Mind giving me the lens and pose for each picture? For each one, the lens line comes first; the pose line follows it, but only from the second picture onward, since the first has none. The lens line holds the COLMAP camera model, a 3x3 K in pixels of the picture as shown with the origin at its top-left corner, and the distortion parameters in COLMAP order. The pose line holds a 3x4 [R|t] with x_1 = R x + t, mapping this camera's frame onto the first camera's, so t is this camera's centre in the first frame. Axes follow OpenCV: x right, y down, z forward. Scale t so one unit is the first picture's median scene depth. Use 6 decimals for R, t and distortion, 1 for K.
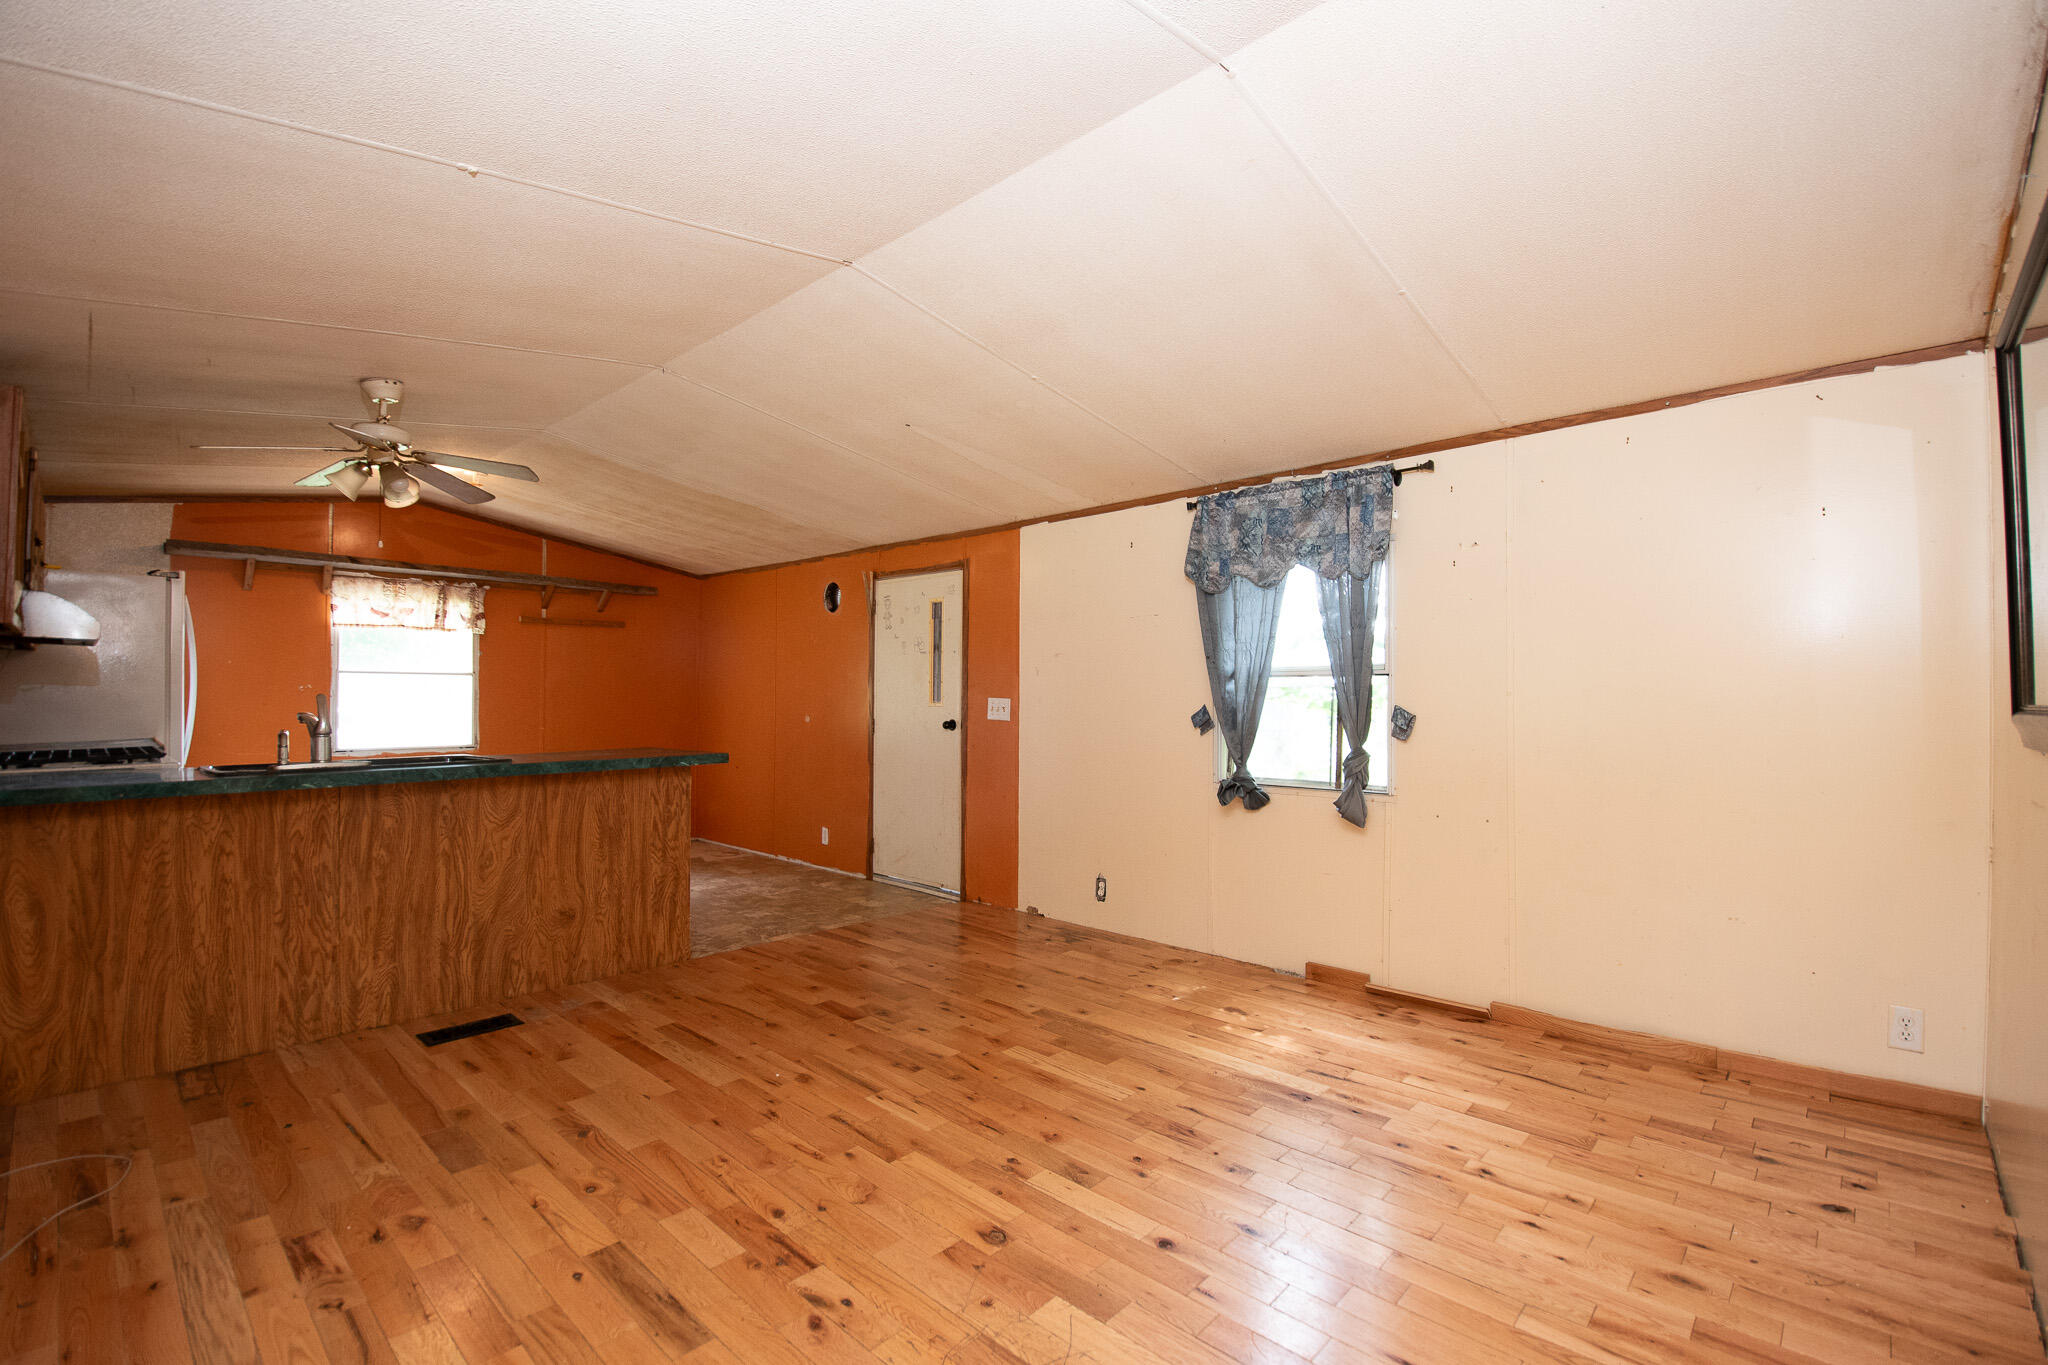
lens RADIAL K [[893.9, 0, 1031.1], [0, 893.9, 690.3], [0, 0, 1]] dist [0.019510, -0.026468]
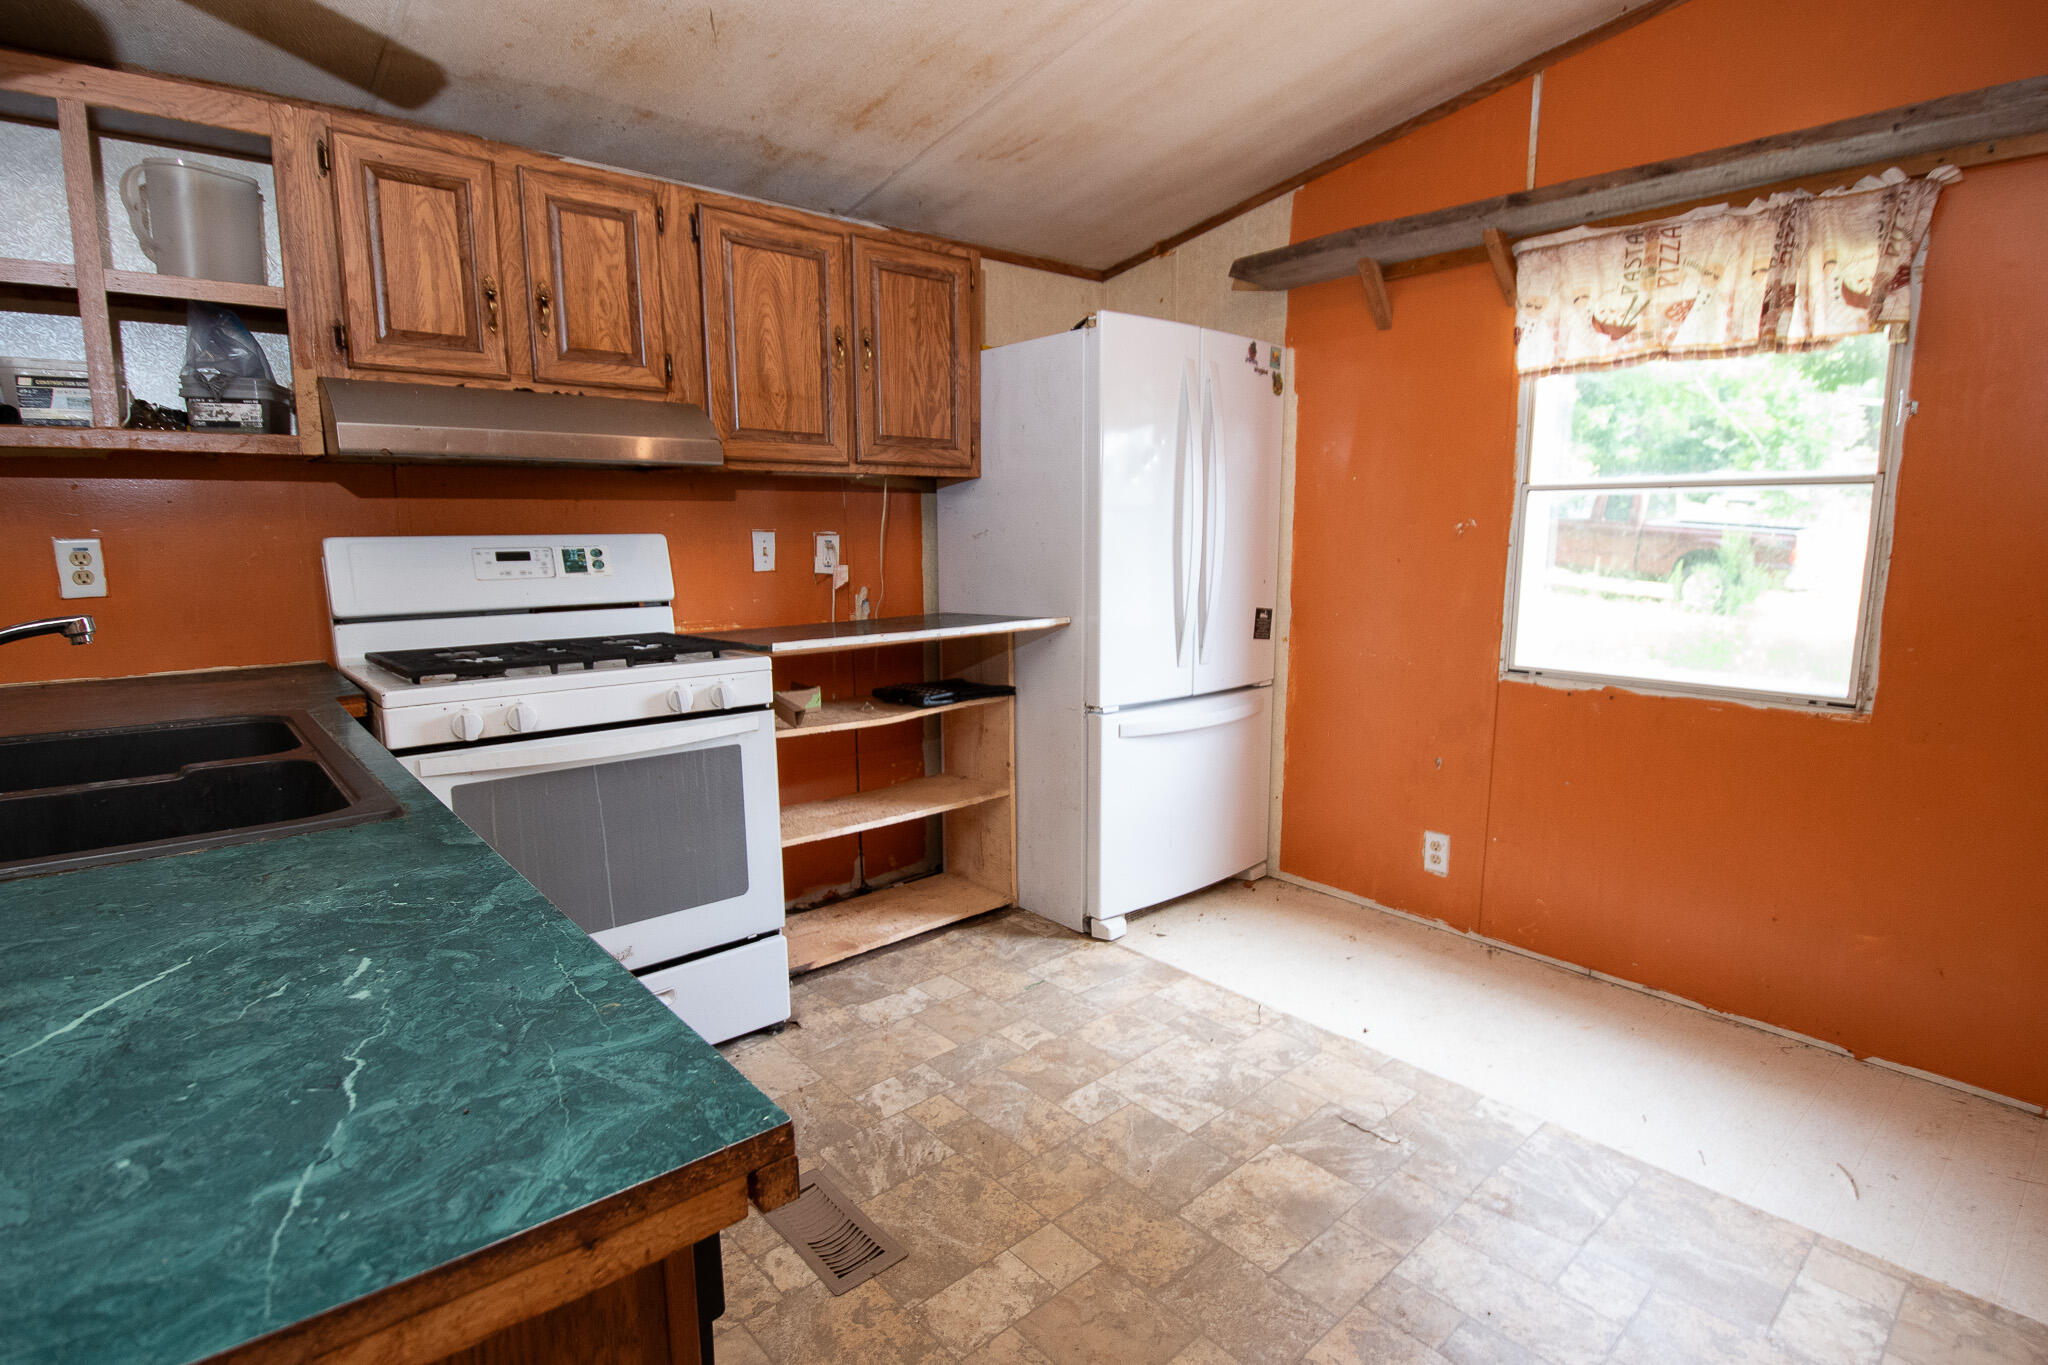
lens RADIAL K [[1001.3, 0, 1029.9], [0, 1001.3, 691.2], [0, 0, 1]] dist [0.017863, -0.026024]
pose [[-0.115755, 0.157420, -0.980724, -0.375823], [0.010815, 0.987503, 0.157232, -0.003981], [0.993219, 0.007594, -0.116011, 1.206500]]
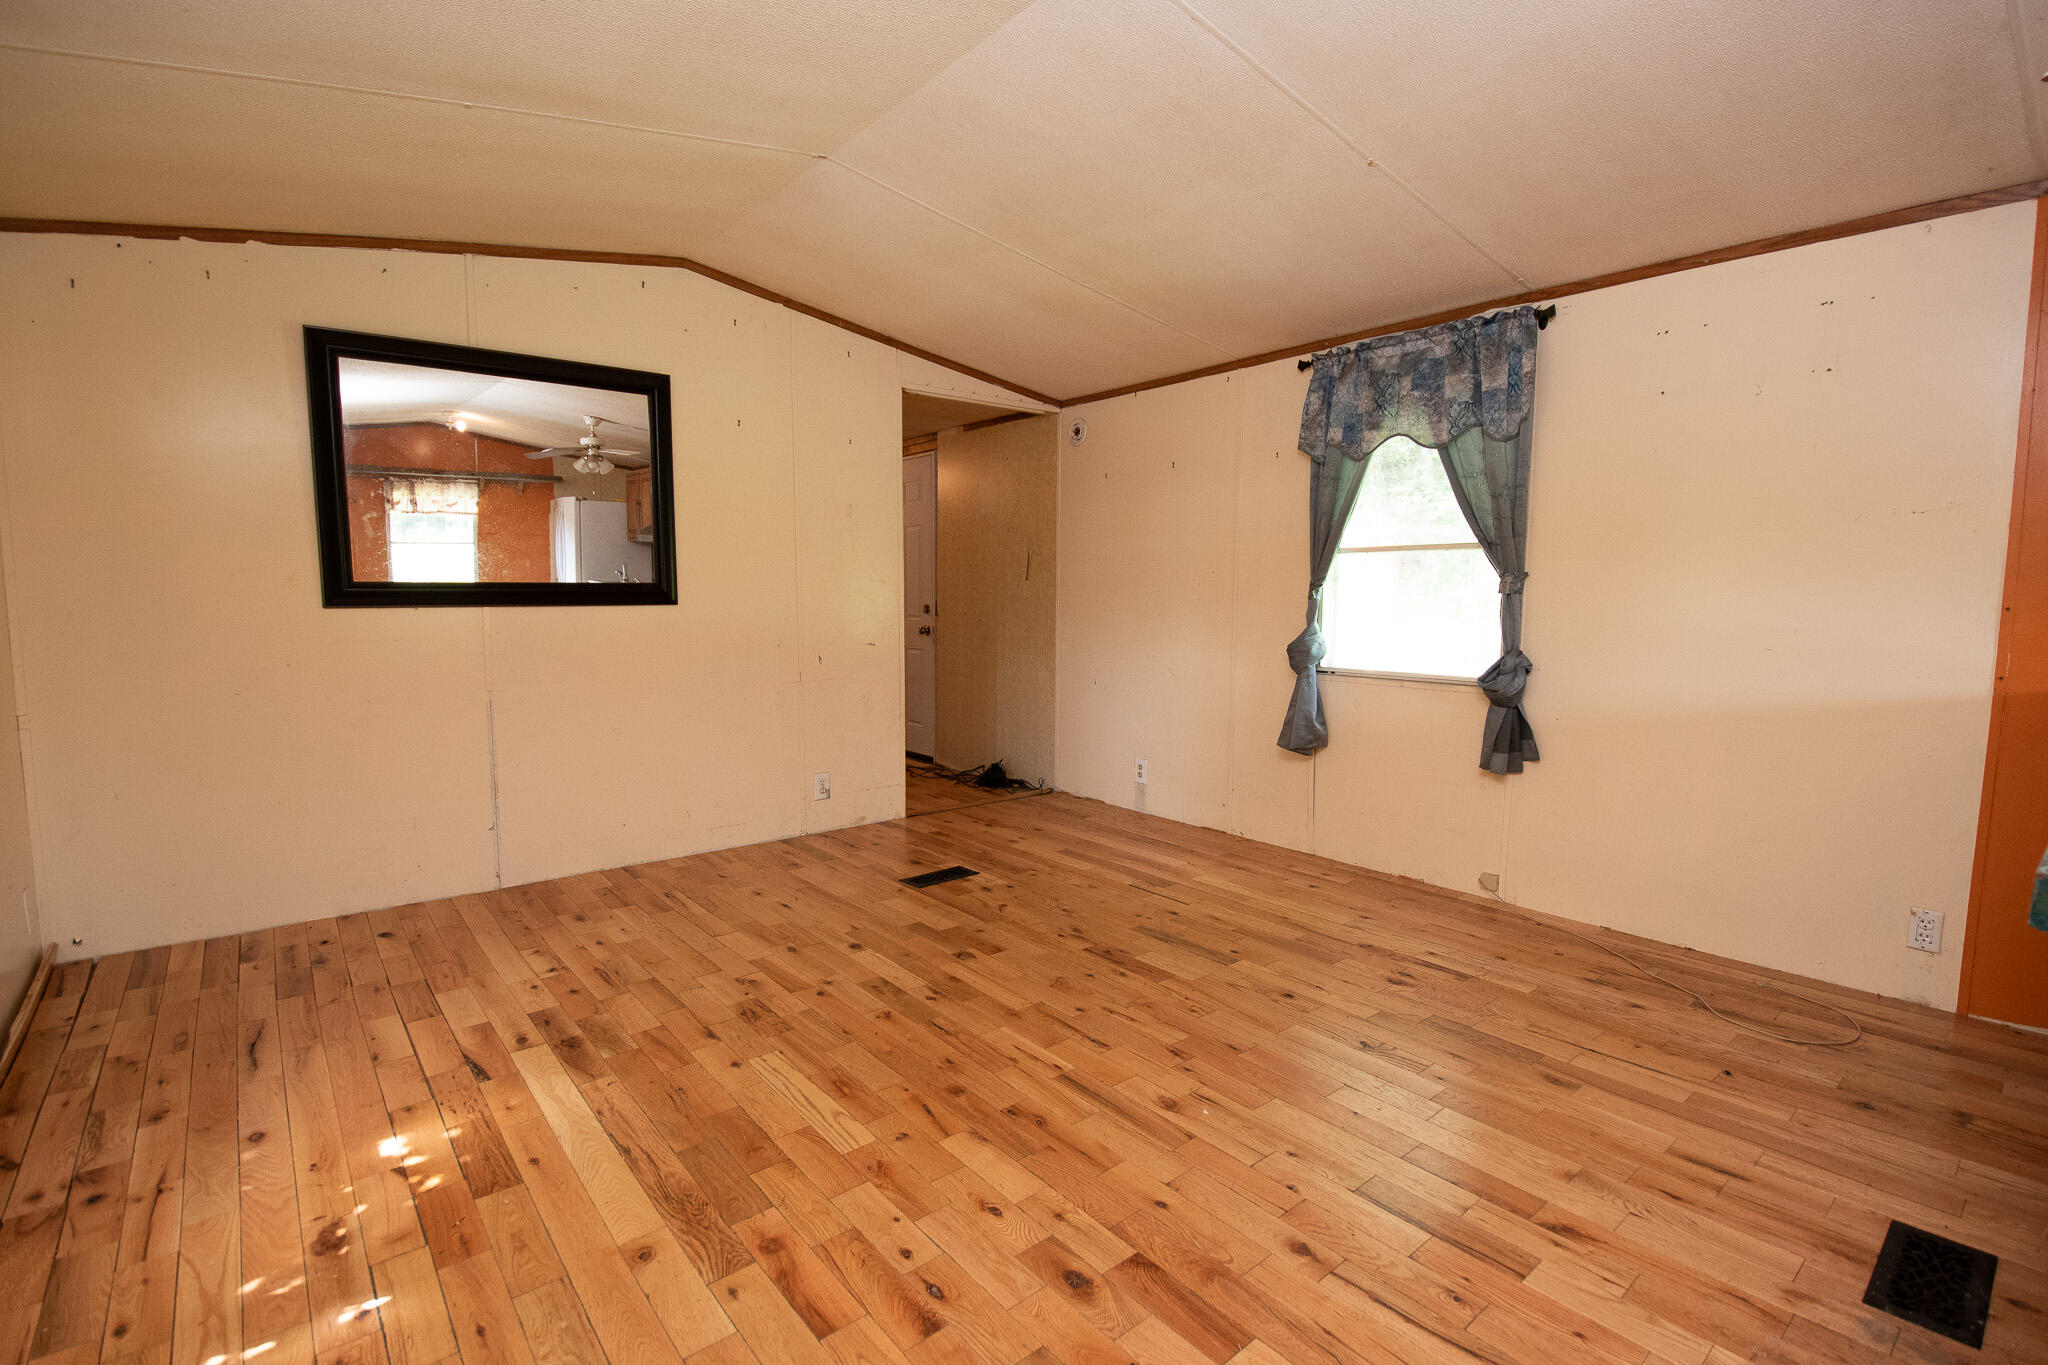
lens RADIAL K [[939.3, 0, 1031.2], [0, 939.3, 690.8], [0, 0, 1]] dist [0.024230, -0.031623]
pose [[-0.990654, -0.020185, 0.134900, -0.171395], [-0.006932, 0.995162, 0.098001, 0.019069], [-0.136226, 0.096150, -0.986001, 1.228101]]
